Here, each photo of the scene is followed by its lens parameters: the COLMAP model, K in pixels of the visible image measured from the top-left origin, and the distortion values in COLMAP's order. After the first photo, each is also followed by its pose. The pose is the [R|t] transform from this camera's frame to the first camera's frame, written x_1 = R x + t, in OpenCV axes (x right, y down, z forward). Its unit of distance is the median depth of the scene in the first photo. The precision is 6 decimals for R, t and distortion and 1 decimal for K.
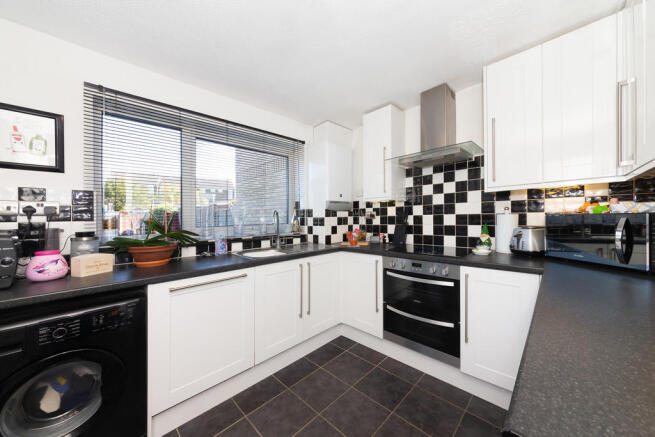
lens RADIAL K [[233.1, 0, 327.5], [0, 233.1, 218.5], [0, 0, 1]] dist [0.001363, 0.000038]
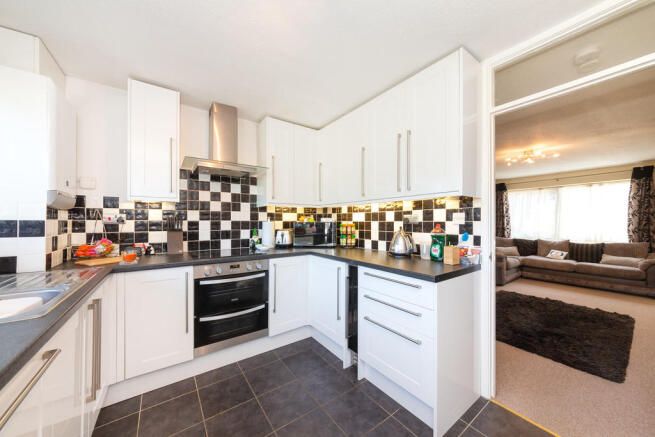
lens RADIAL K [[230.9, 0, 328.0], [0, 230.9, 226.9], [0, 0, 1]] dist [-0.000542, -0.000053]
pose [[0.162108, -0.000459, 0.986773, -0.516148], [-0.000088, 1.000000, 0.000479, 0.012163], [-0.986773, -0.000165, 0.162108, 0.331928]]
